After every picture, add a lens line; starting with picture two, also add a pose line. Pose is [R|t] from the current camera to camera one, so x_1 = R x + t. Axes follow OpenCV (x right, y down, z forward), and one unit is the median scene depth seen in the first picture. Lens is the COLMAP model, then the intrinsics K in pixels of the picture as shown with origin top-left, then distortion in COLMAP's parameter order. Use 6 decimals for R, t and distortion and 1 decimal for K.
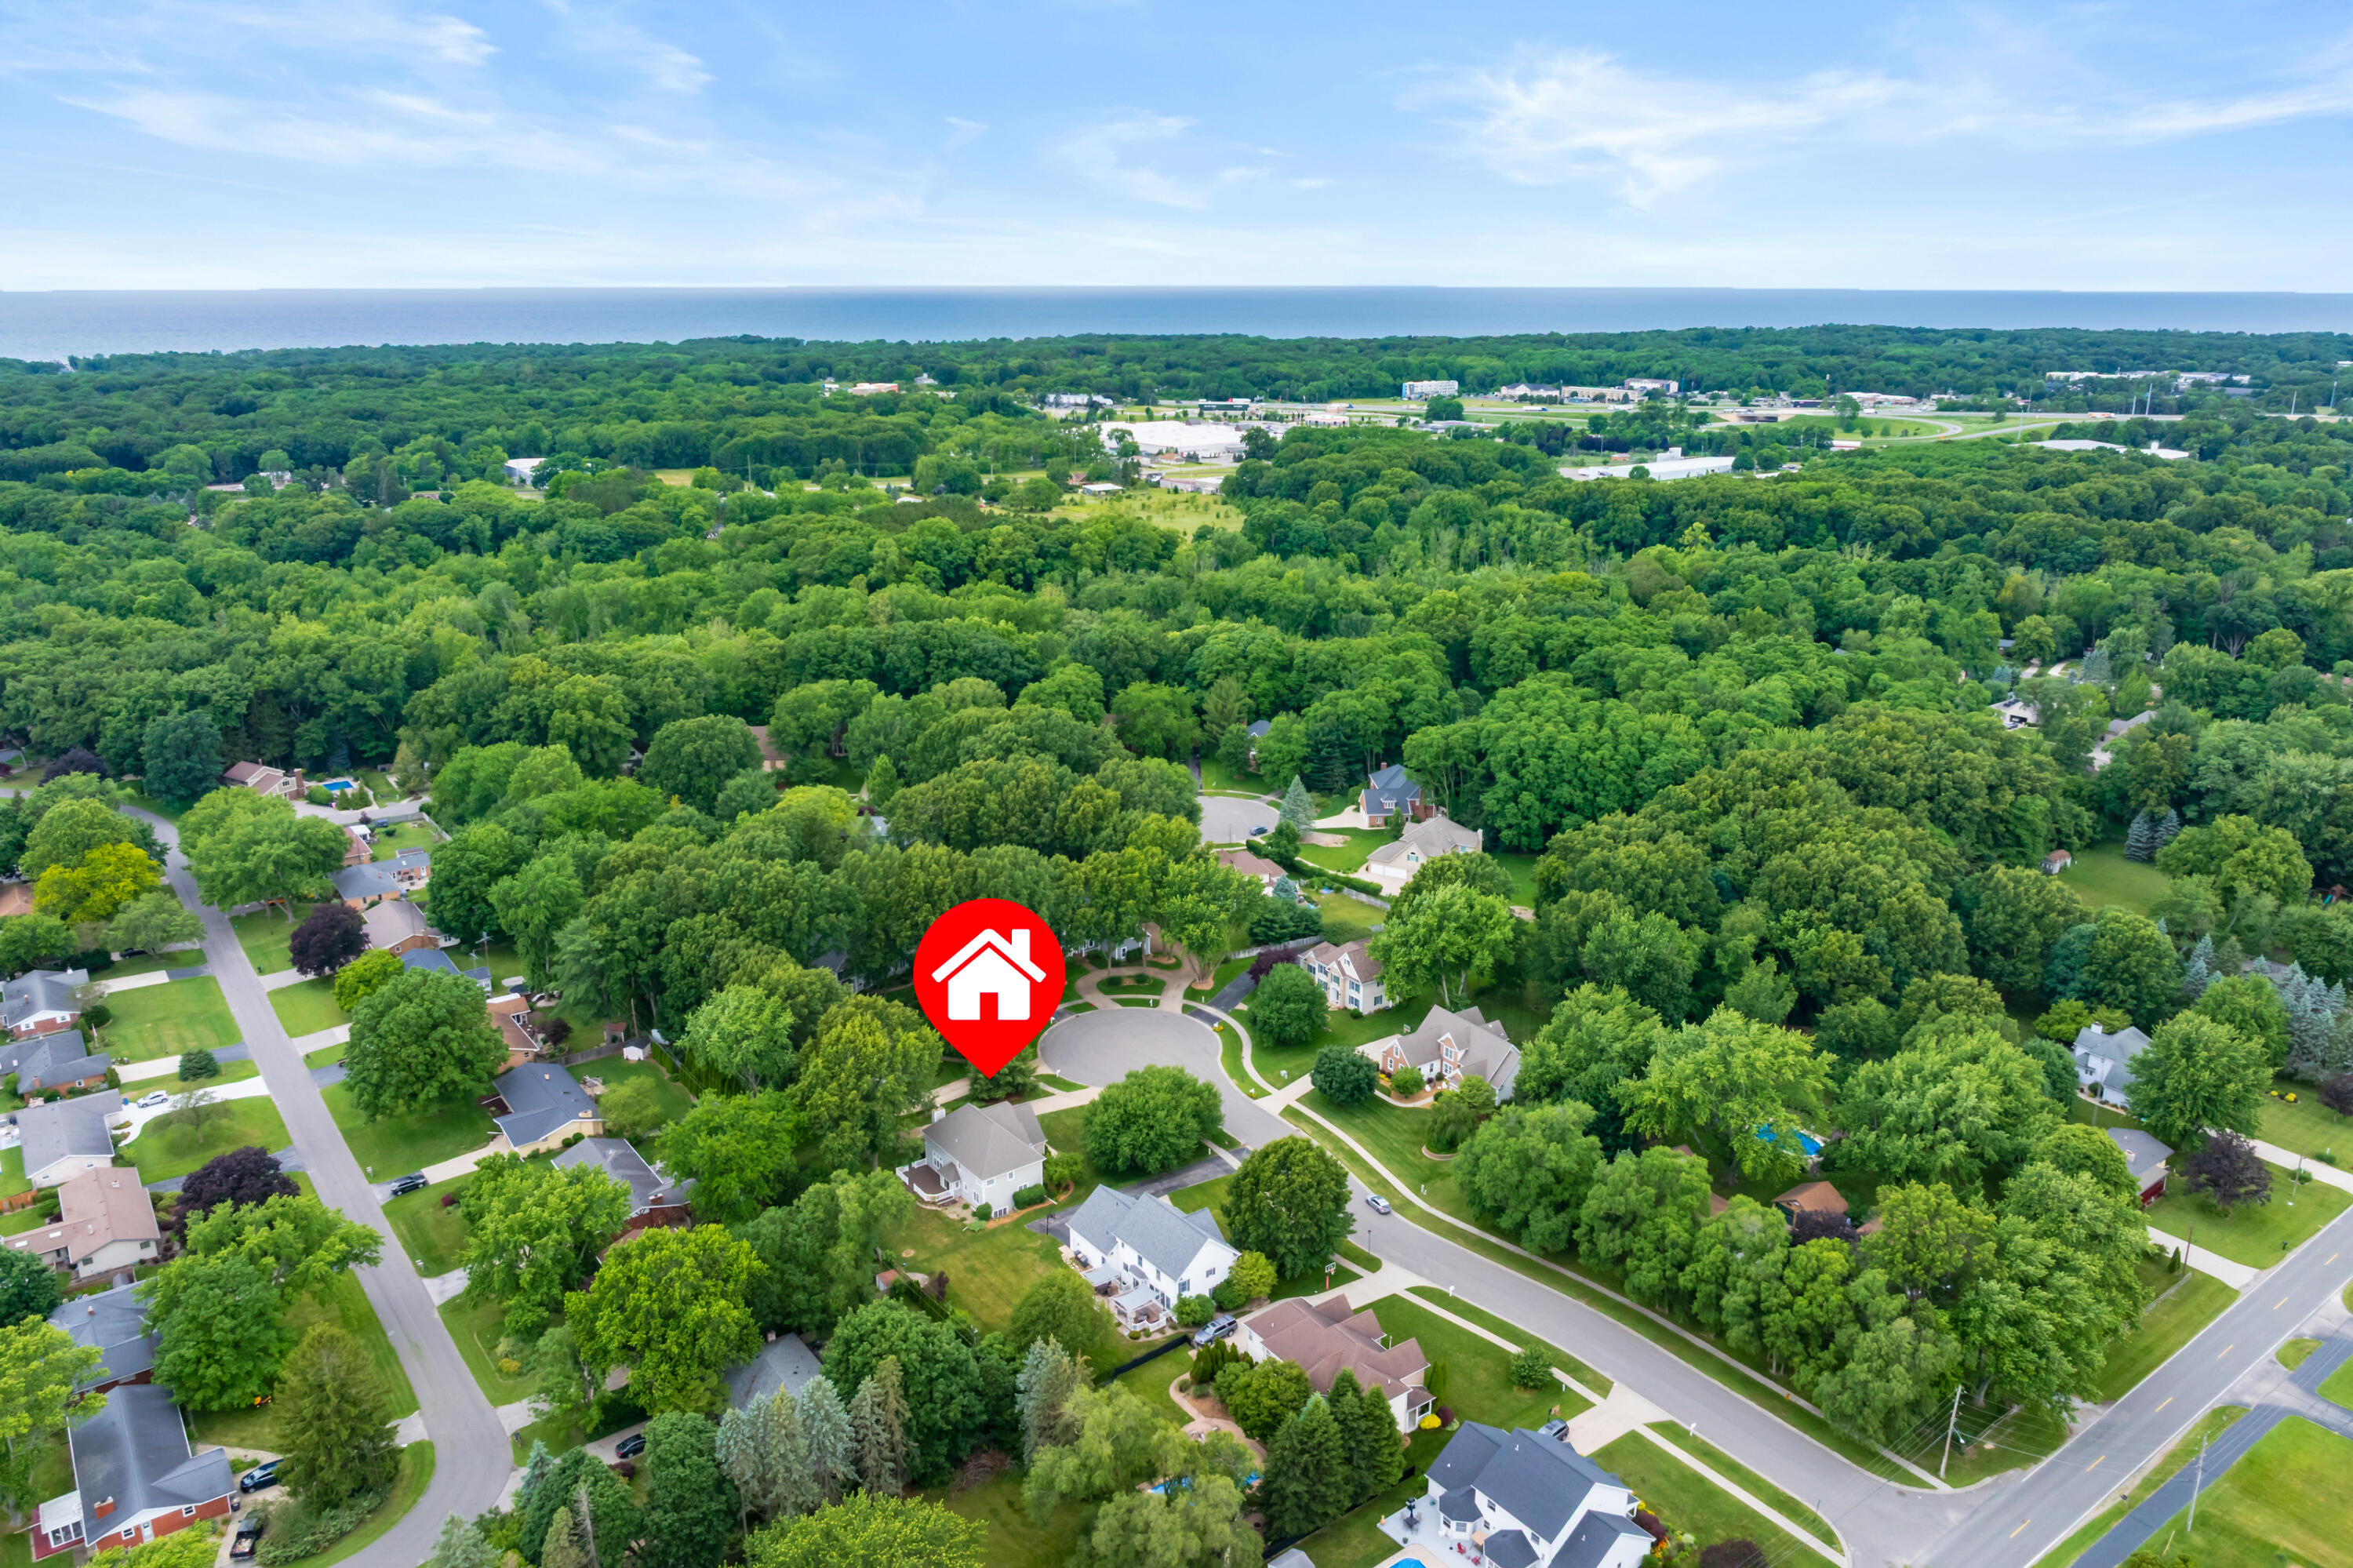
lens RADIAL K [[1653.2, 0, 1176.5], [0, 1653.2, 784.0], [0, 0, 1]] dist [-0.026360, 0.010689]
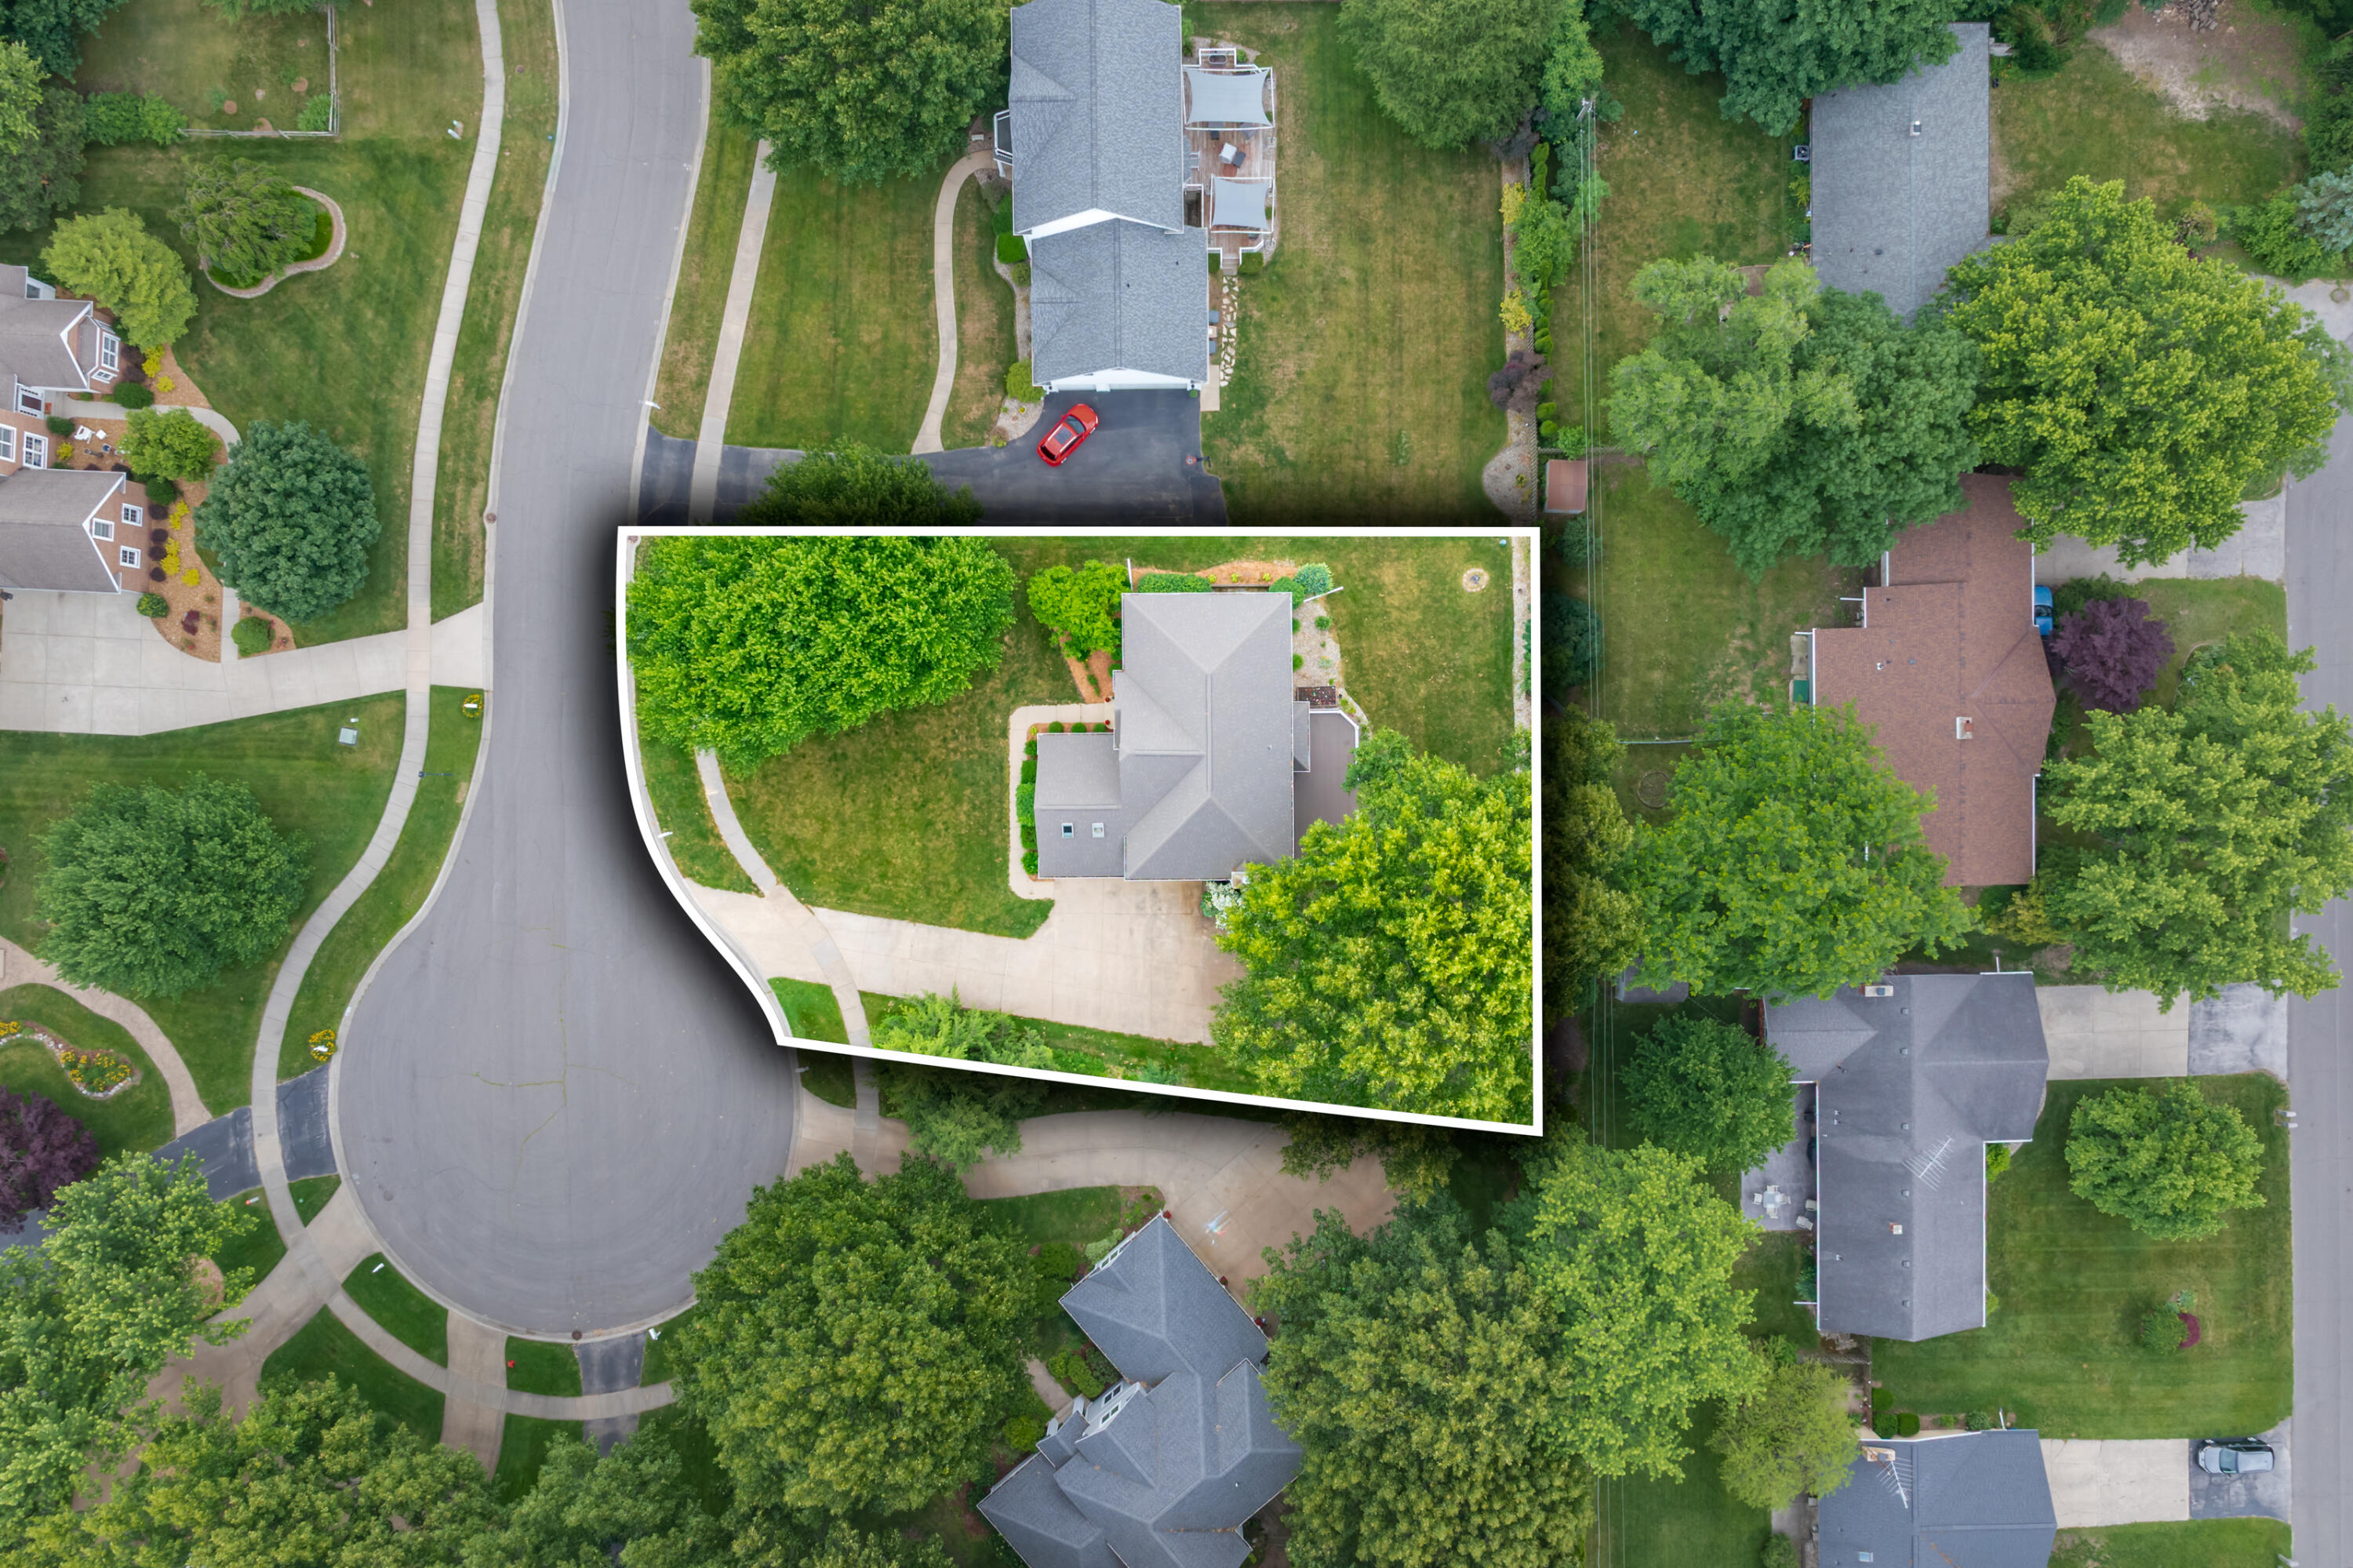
lens RADIAL K [[1653.2, 0, 1176.5], [0, 1653.2, 784.0], [0, 0, 1]] dist [-0.026360, 0.010689]
pose [[-0.807012, -0.590410, -0.012113, -0.103211], [0.166107, -0.246634, 0.954767, -0.182536], [-0.566692, 0.768497, 0.297108, 0.808354]]
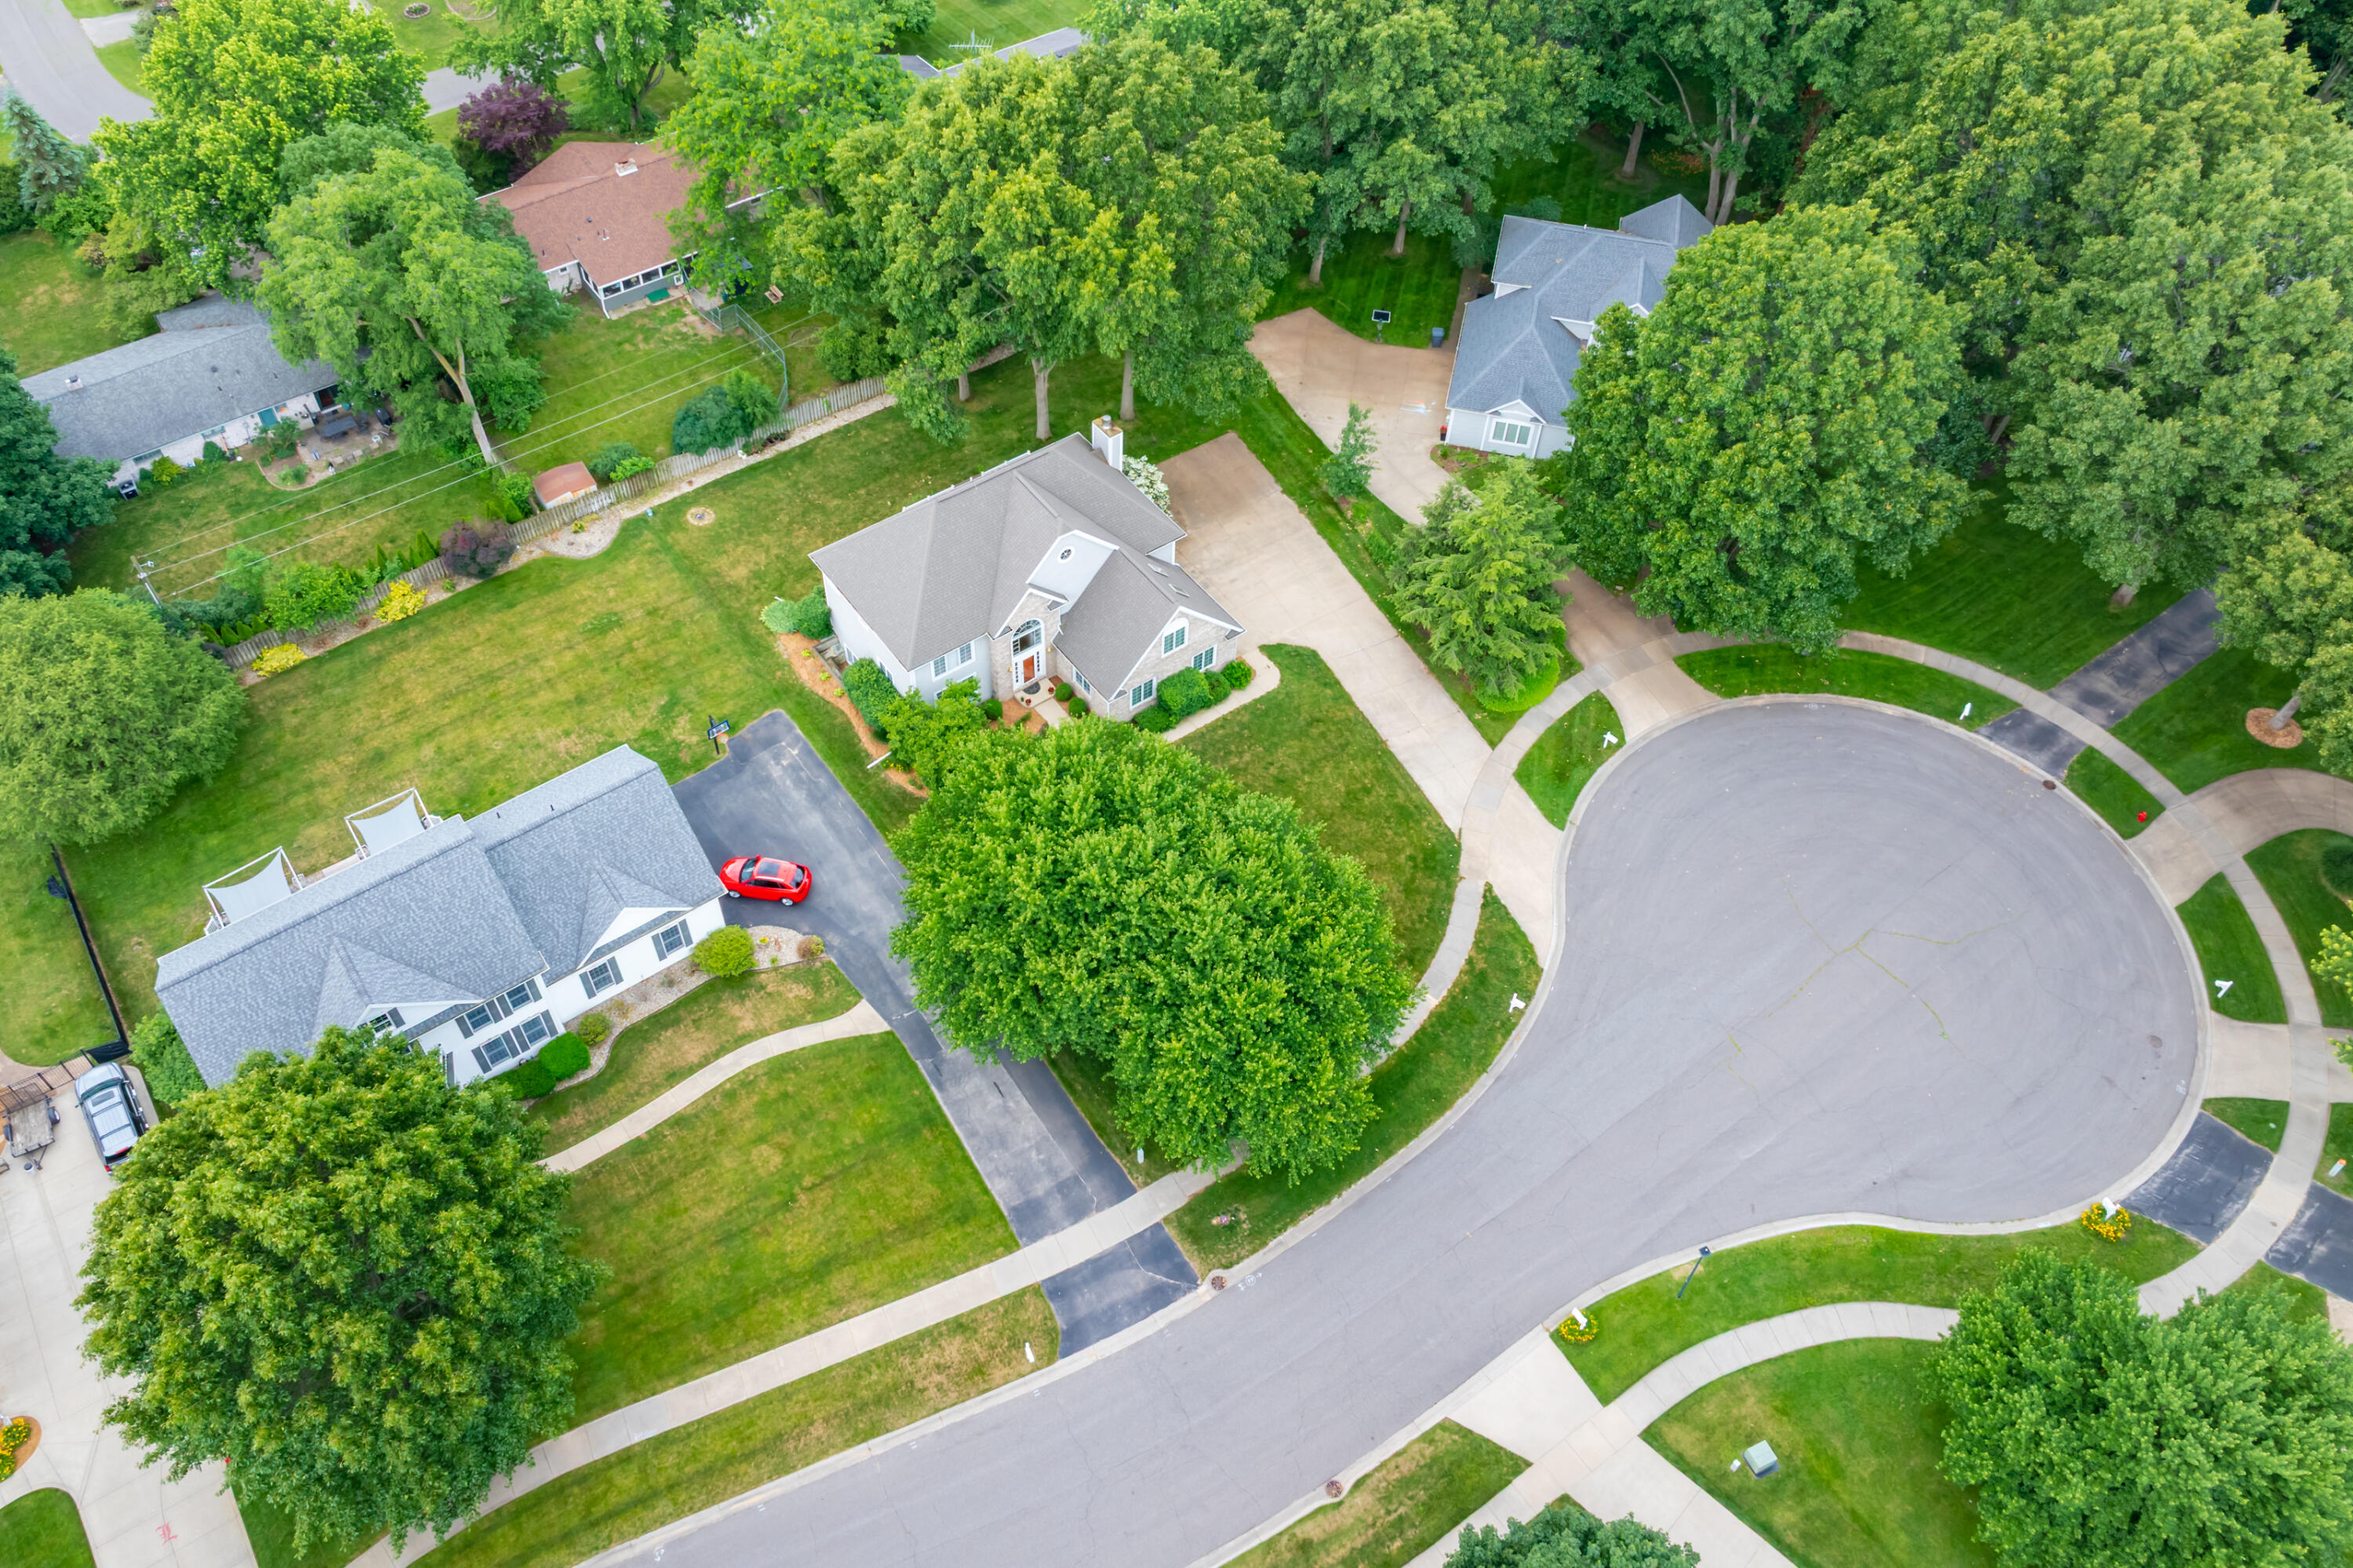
lens RADIAL K [[1745.3, 0, 1122.0], [0, 1745.3, 689.7], [0, 0, 1]] dist [-0.030451, 0.023984]
pose [[-0.019668, 0.748185, -0.663199, 0.158253], [-0.298747, 0.628625, 0.718040, -0.053236], [0.954130, 0.212251, 0.211154, 0.866466]]
